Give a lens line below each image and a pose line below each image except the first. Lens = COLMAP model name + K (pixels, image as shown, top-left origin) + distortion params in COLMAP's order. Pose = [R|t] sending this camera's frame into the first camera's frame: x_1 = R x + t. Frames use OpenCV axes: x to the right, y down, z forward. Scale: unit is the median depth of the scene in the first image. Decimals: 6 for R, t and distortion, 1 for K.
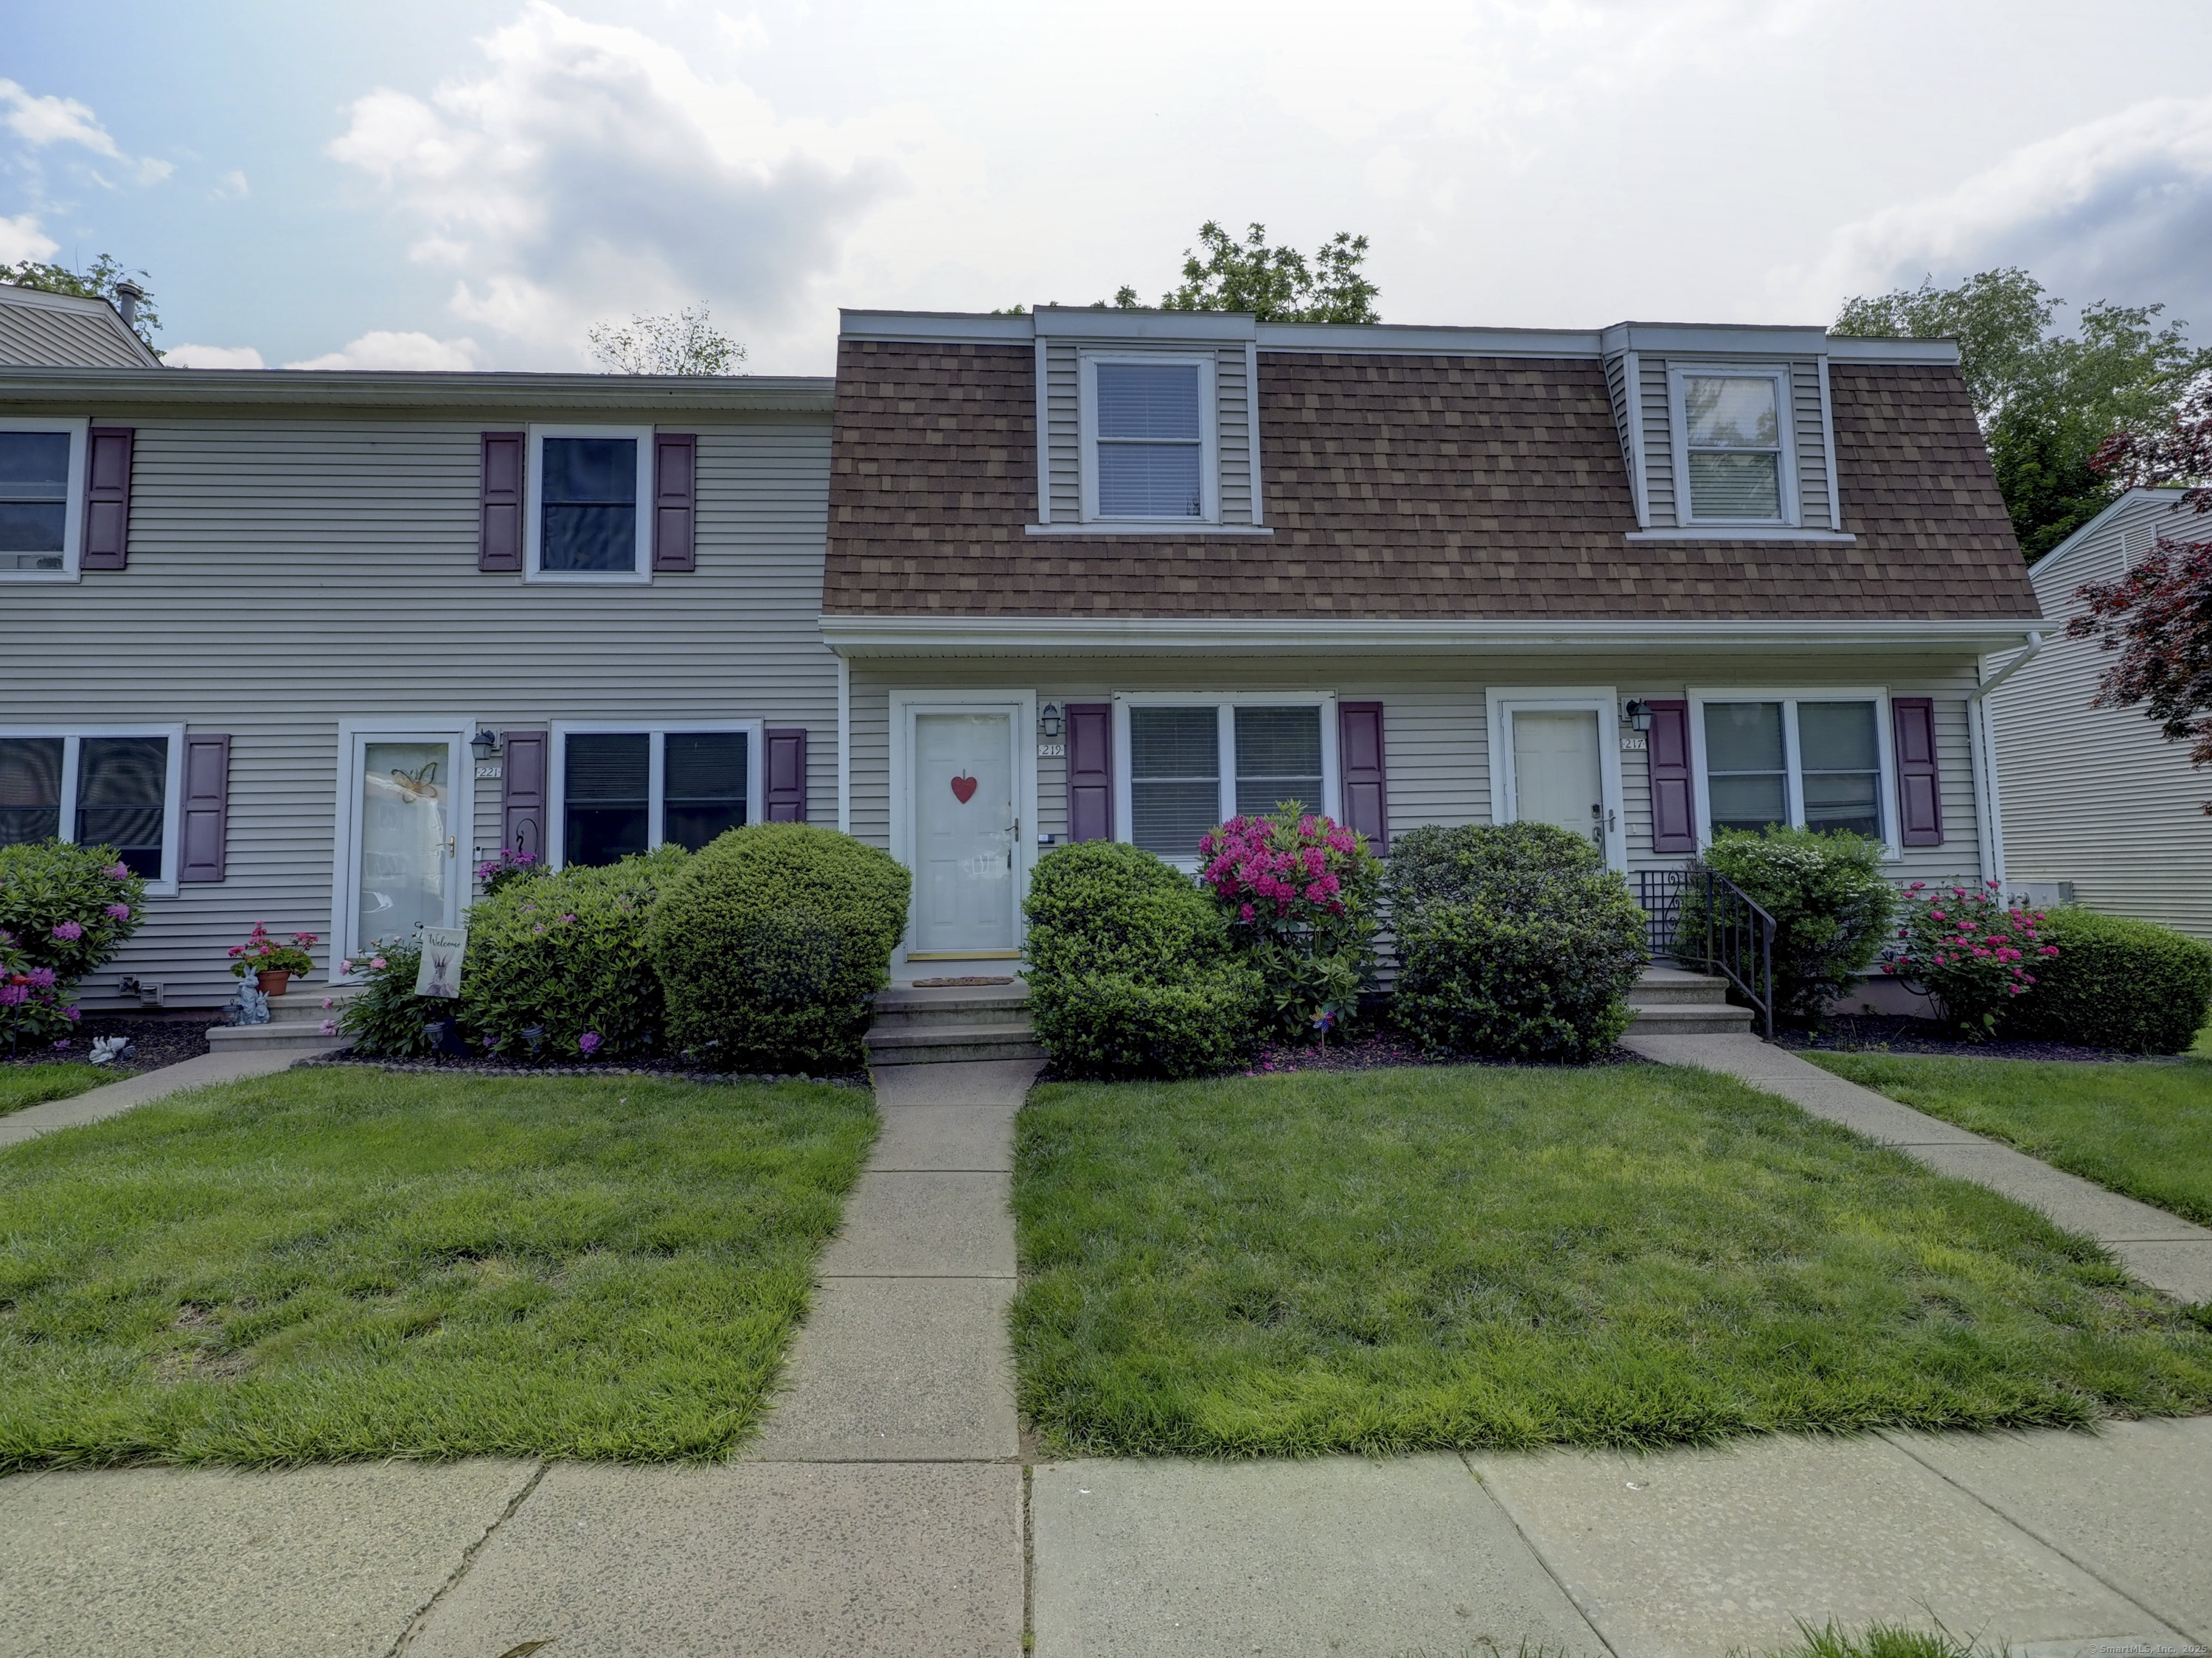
lens RADIAL K [[1048.5, 0, 1091.6], [0, 1048.5, 798.6], [0, 0, 1]] dist [-0.001593, -0.007111]
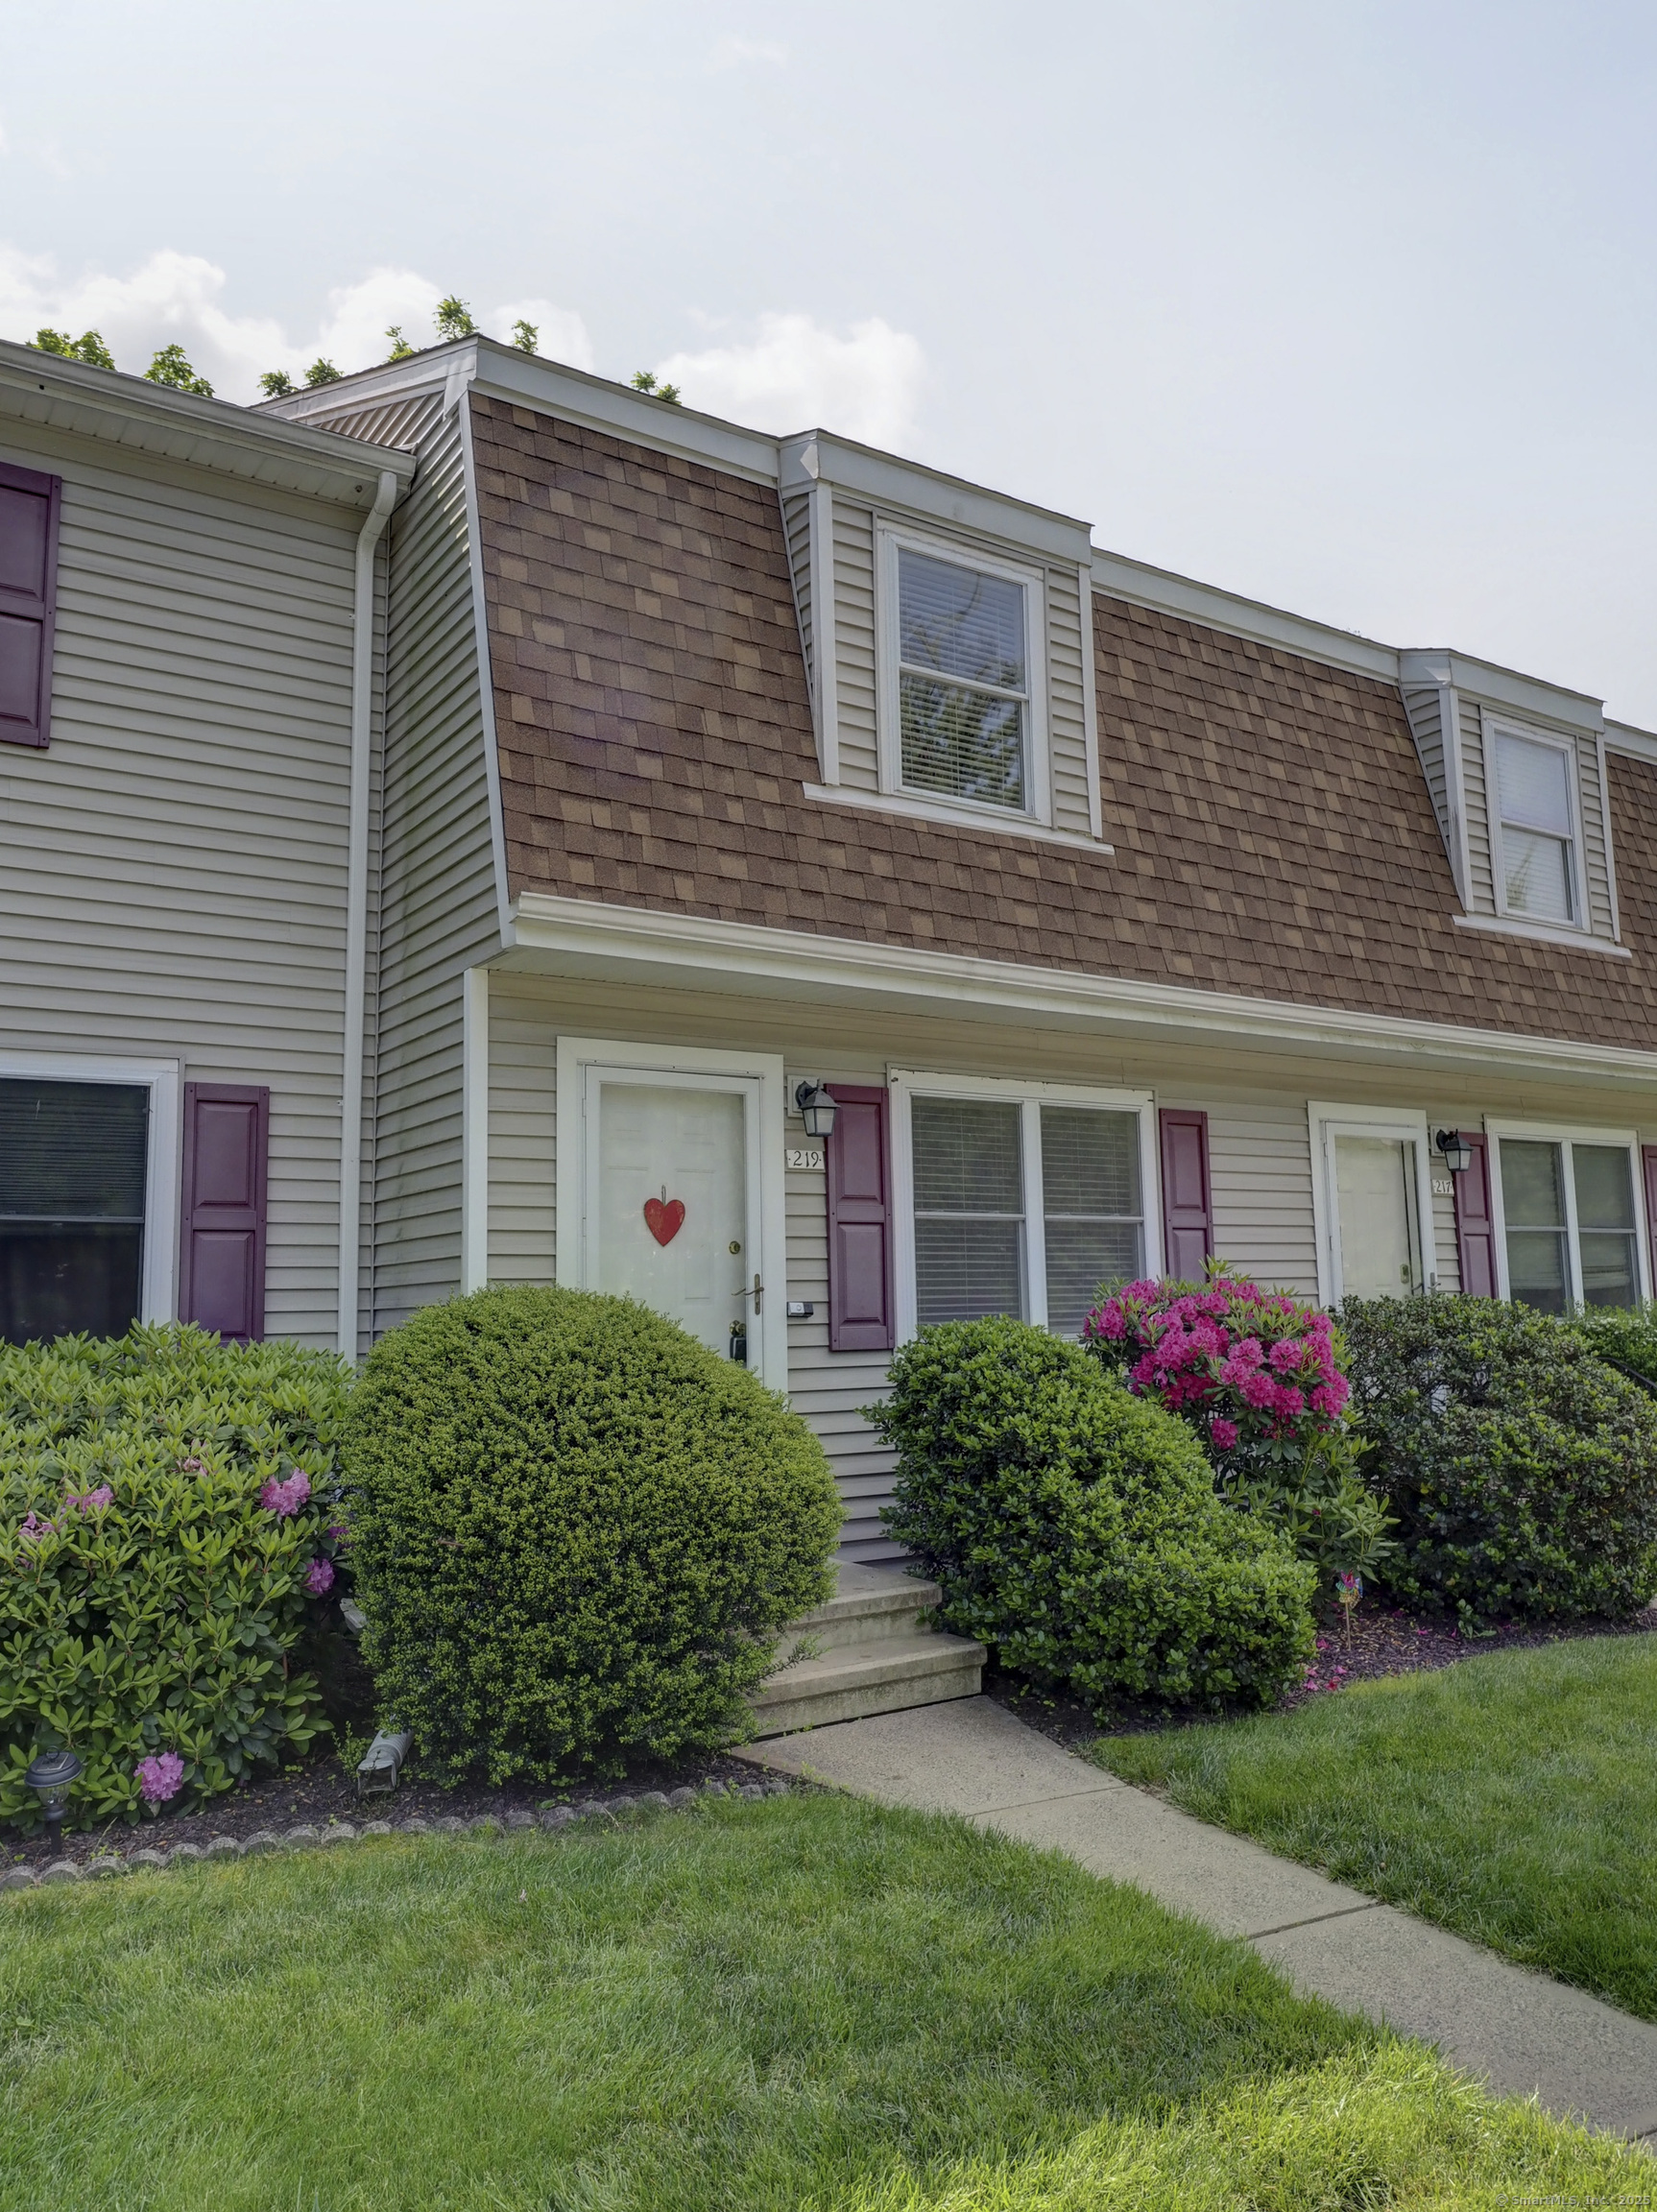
lens RADIAL K [[1633.4, 0, 830.8], [0, 1633.4, 1096.0], [0, 0, 1]] dist [-0.005111, -0.003968]
pose [[0.867975, 0.068638, 0.491842, -0.498898], [-0.035695, 0.996464, -0.076066, -0.012650], [-0.495323, 0.048467, 0.867356, 0.195401]]
